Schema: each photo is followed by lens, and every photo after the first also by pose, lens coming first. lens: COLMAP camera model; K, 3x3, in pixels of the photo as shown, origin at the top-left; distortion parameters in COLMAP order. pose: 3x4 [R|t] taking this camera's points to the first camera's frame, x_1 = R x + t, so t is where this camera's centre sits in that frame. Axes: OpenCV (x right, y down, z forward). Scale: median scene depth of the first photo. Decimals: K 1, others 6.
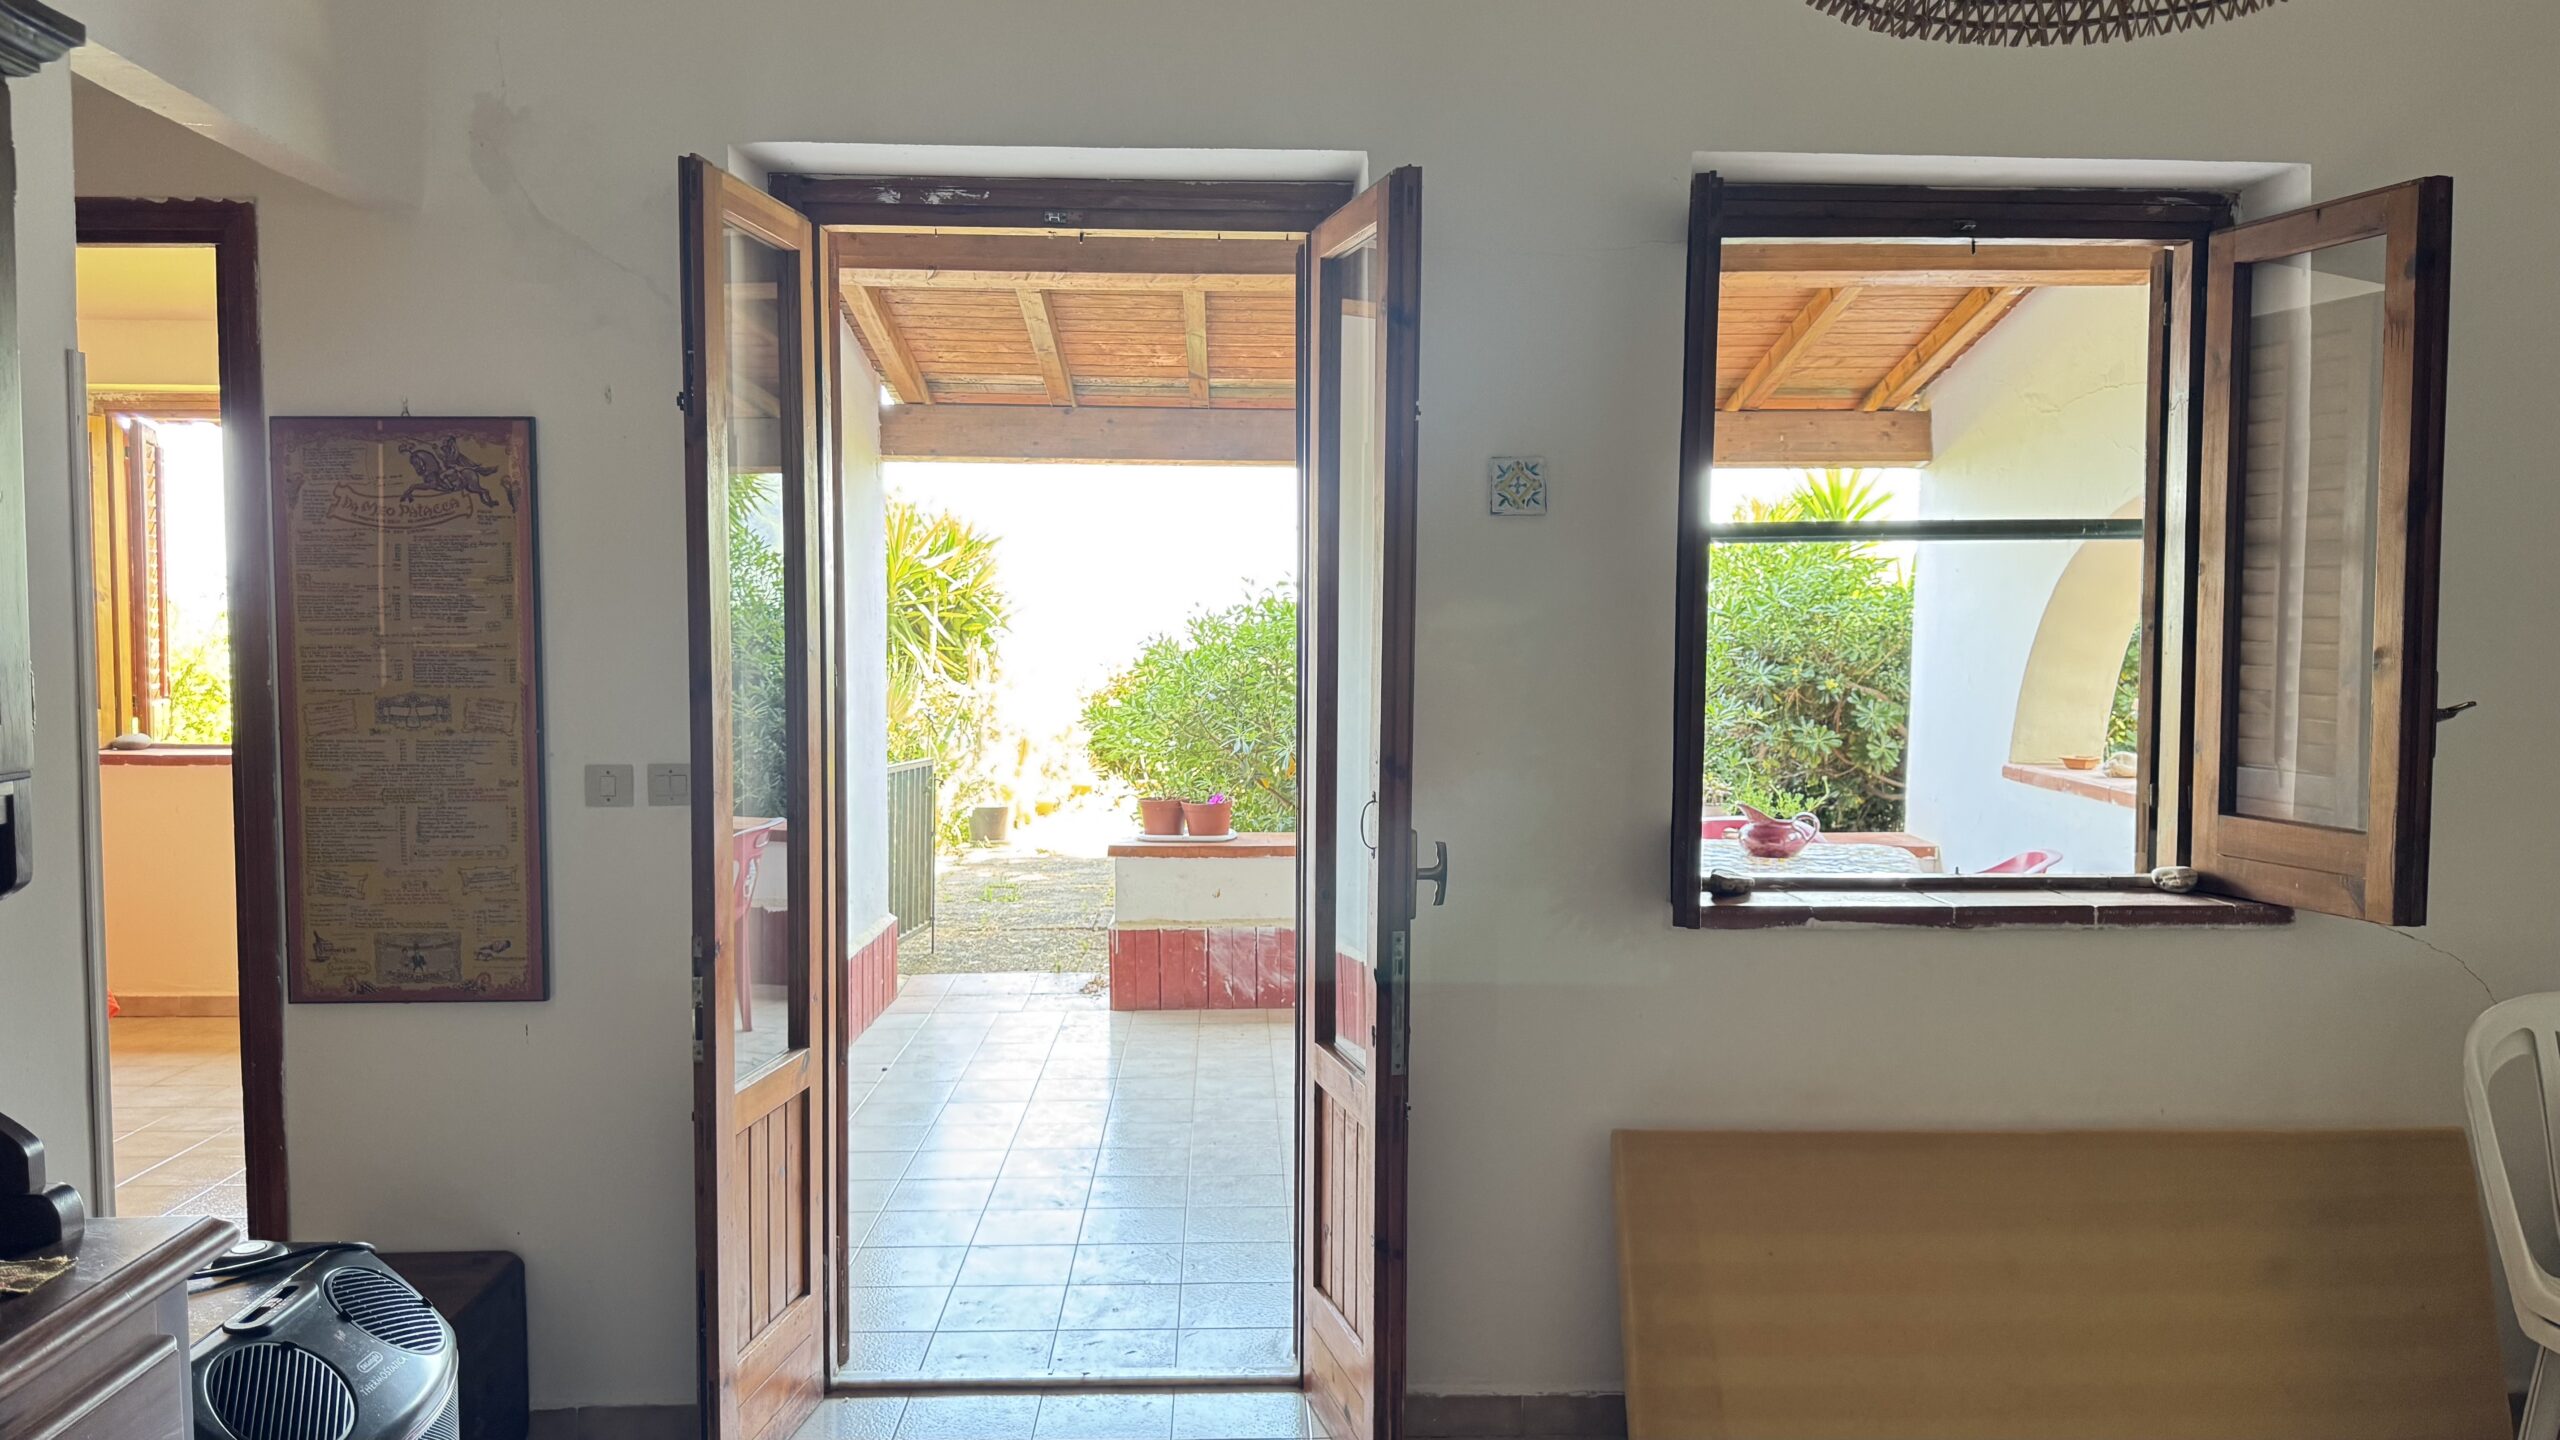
lens RADIAL K [[1677.6, 0, 1280.0], [0, 1677.6, 720.0], [0, 0, 1]] dist [0.004166, 0.002041]
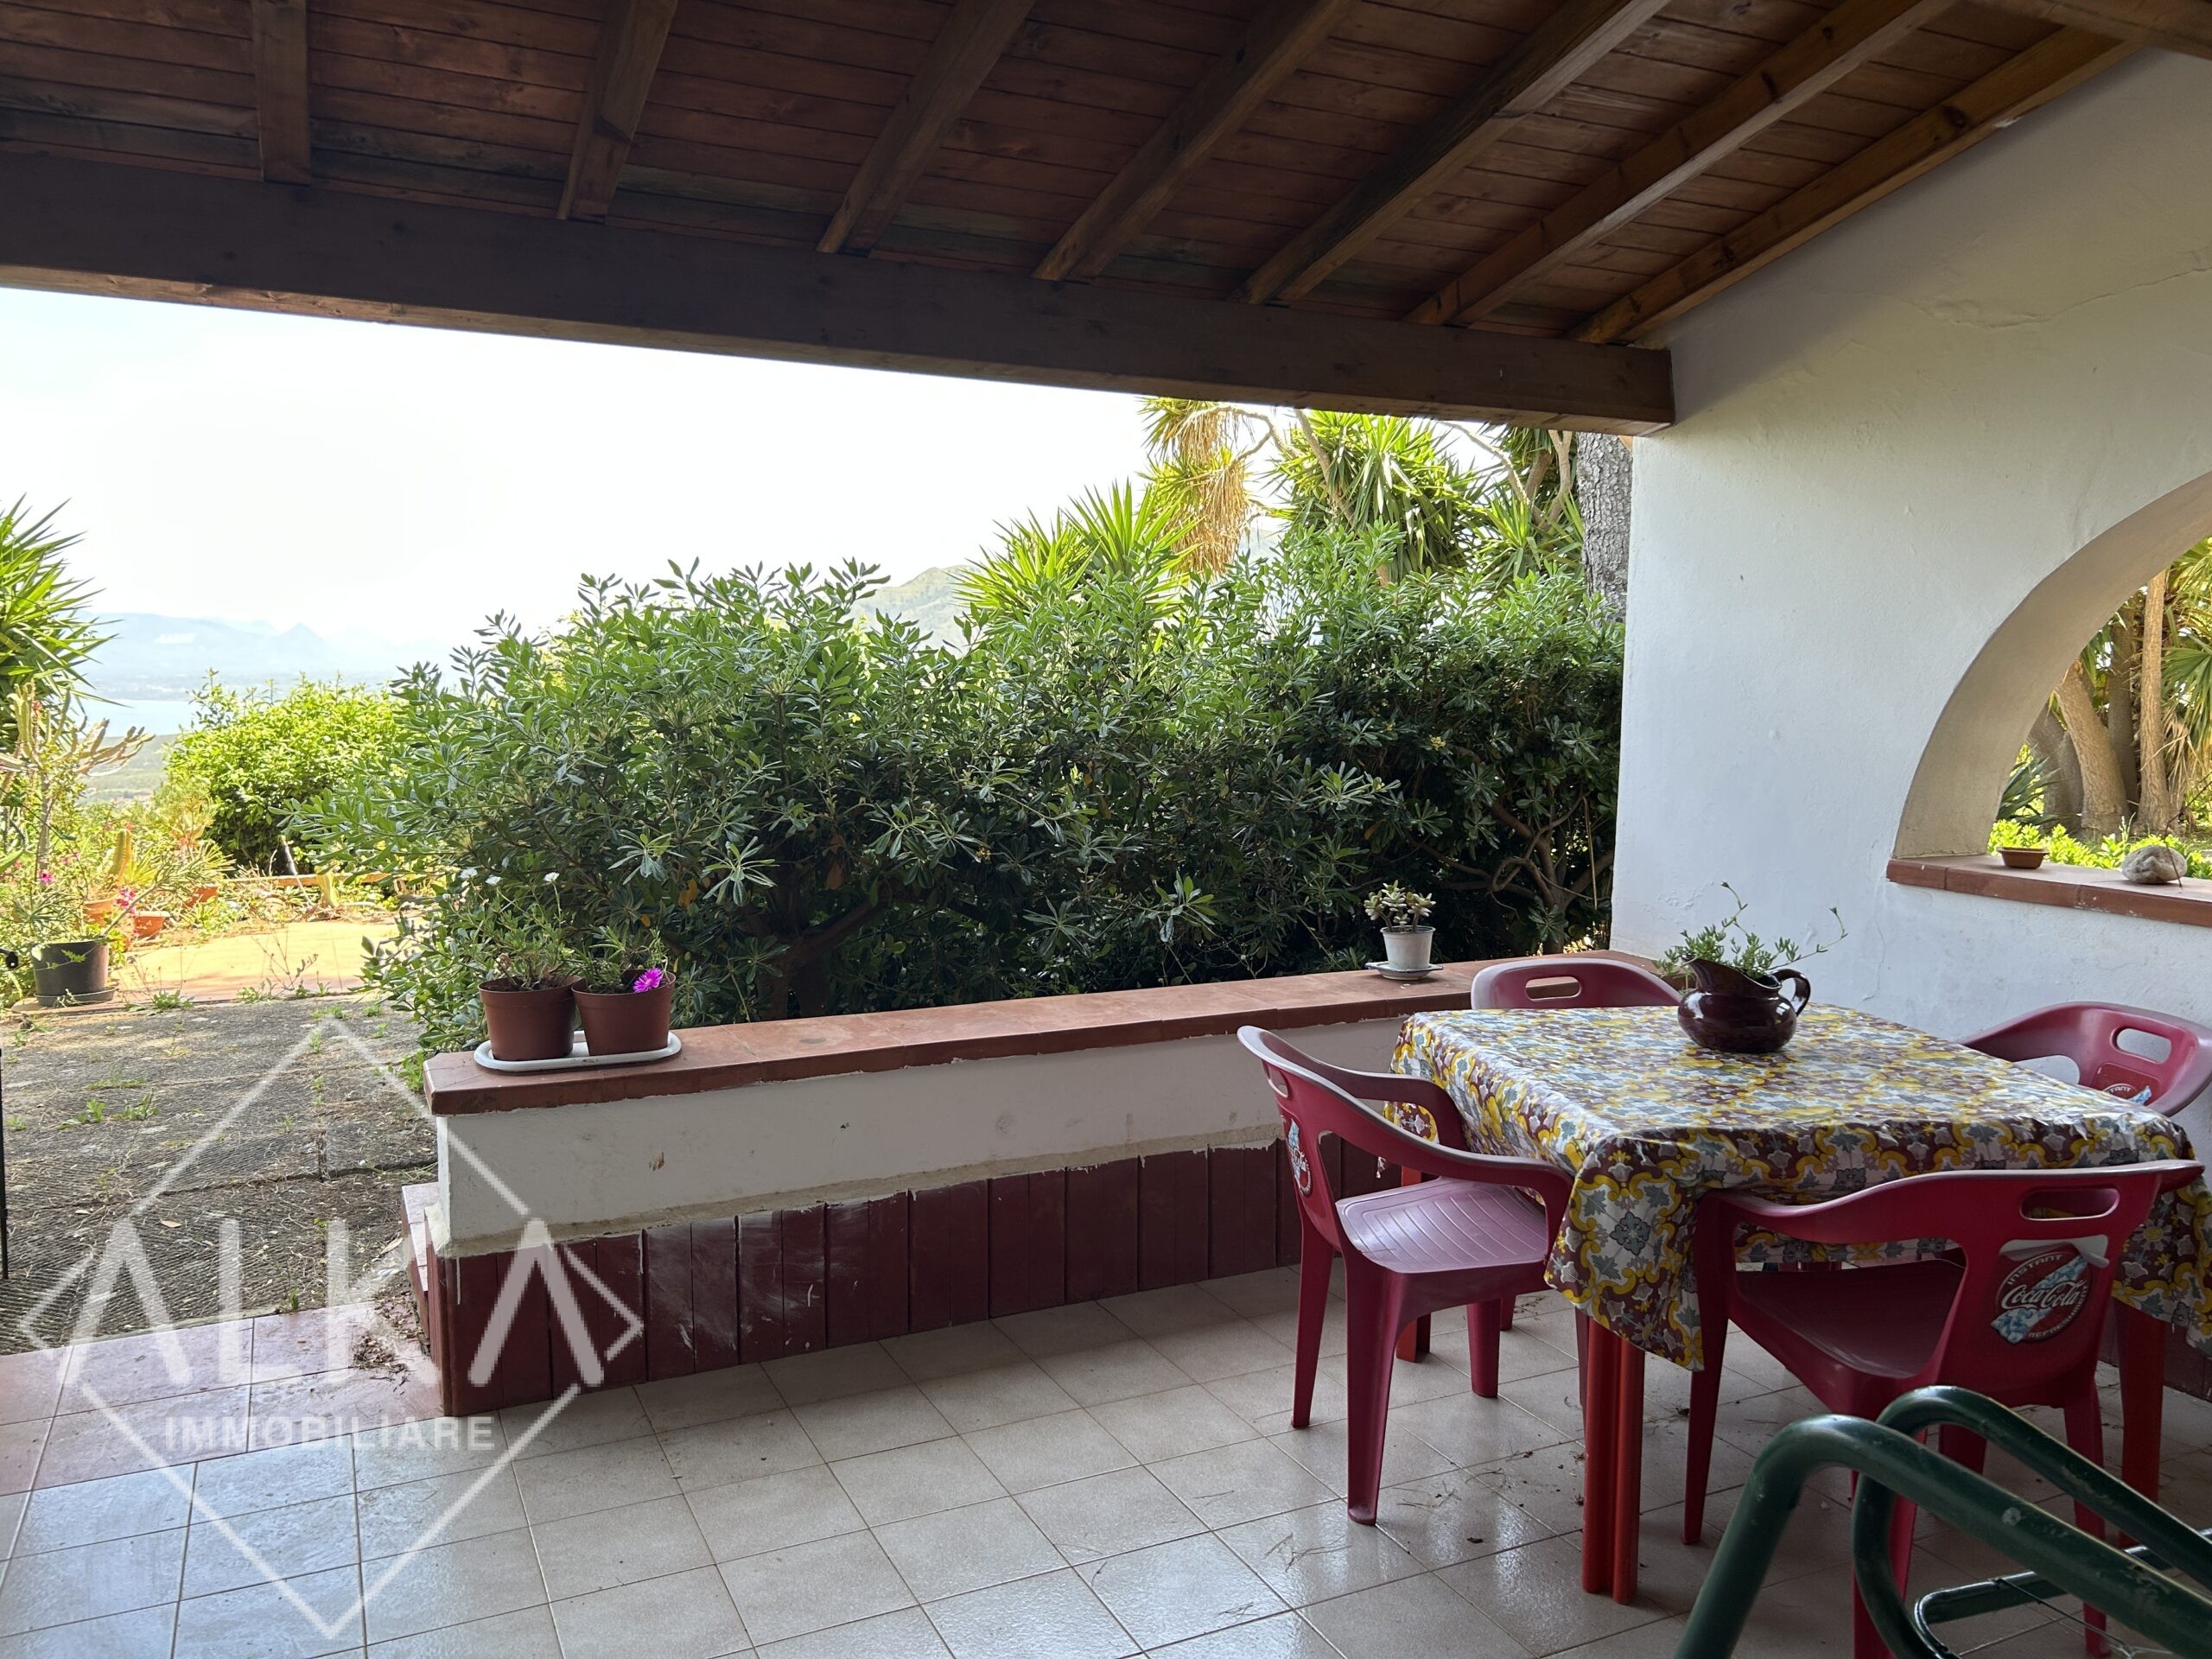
lens RADIAL K [[1641.4, 0, 1121.0], [0, 1641.4, 821.4], [0, 0, 1]] dist [0.047085, -0.060607]
pose [[0.914786, -0.036115, 0.402320, -0.106855], [0.022886, 0.999029, 0.037644, -0.019356], [-0.403289, -0.025228, 0.914725, 0.459442]]
